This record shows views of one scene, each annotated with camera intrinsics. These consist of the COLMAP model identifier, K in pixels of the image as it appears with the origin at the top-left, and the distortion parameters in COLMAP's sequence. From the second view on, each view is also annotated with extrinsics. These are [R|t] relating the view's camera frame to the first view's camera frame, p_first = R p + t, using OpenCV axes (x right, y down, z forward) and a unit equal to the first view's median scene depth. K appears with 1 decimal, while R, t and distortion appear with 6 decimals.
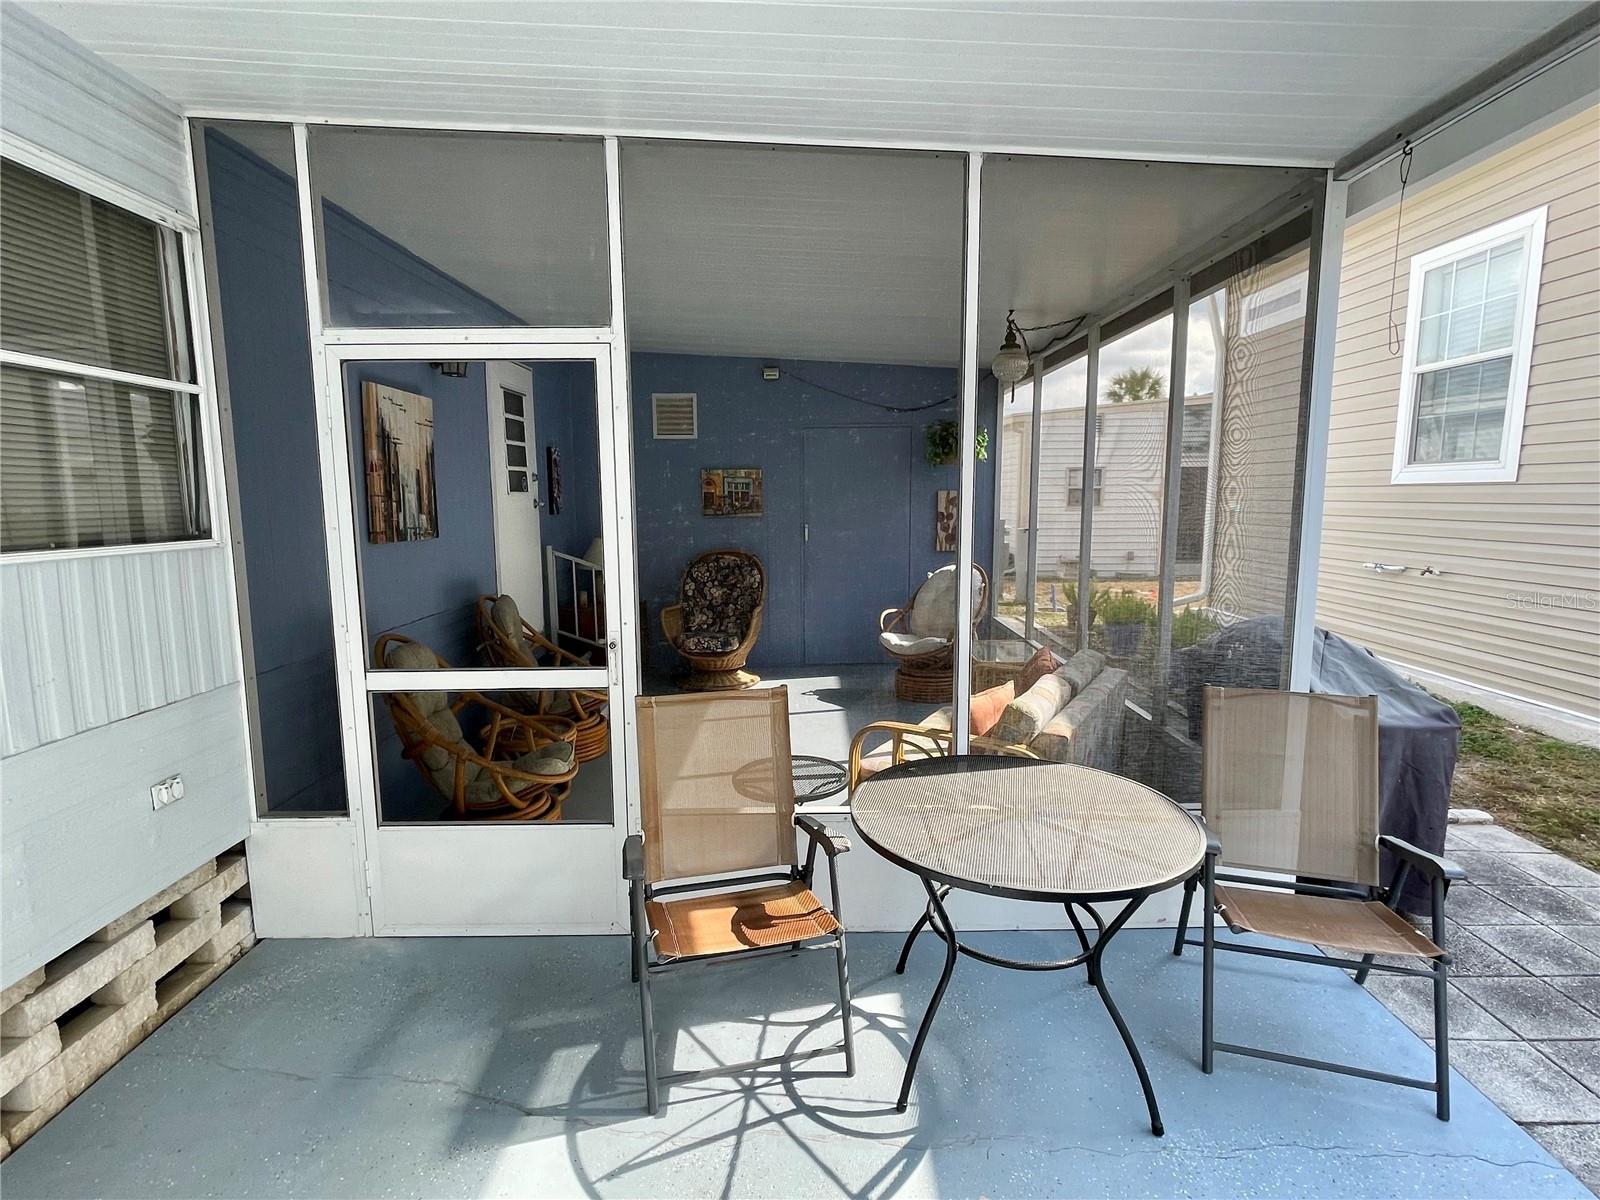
lens RADIAL K [[791.2, 0, 804.8], [0, 791.2, 599.6], [0, 0, 1]] dist [-0.001056, -0.001180]
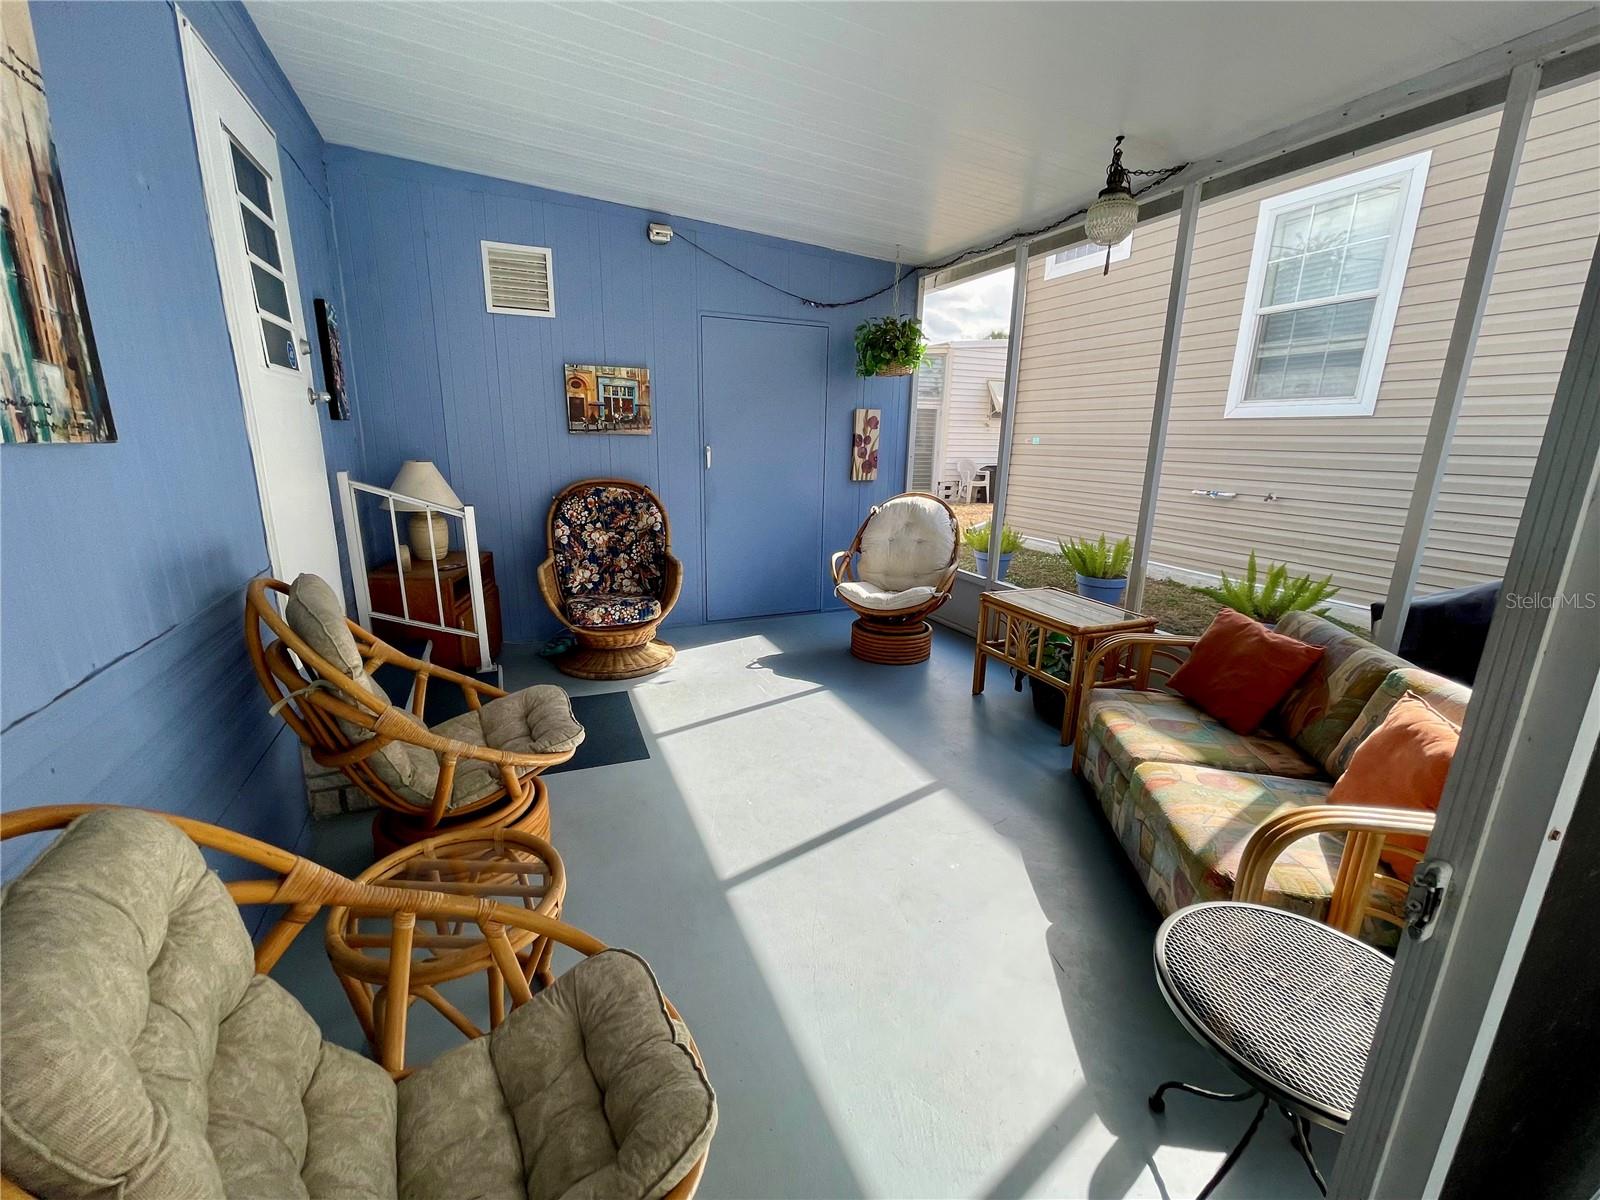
lens RADIAL K [[652.8, 0, 794.3], [0, 652.8, 598.6], [0, 0, 1]] dist [-0.002680, 0.000663]
pose [[0.920214, -0.072286, 0.384682, -0.192343], [0.027934, 0.992421, 0.119665, -0.021921], [-0.390417, -0.099372, 0.915260, 0.387828]]
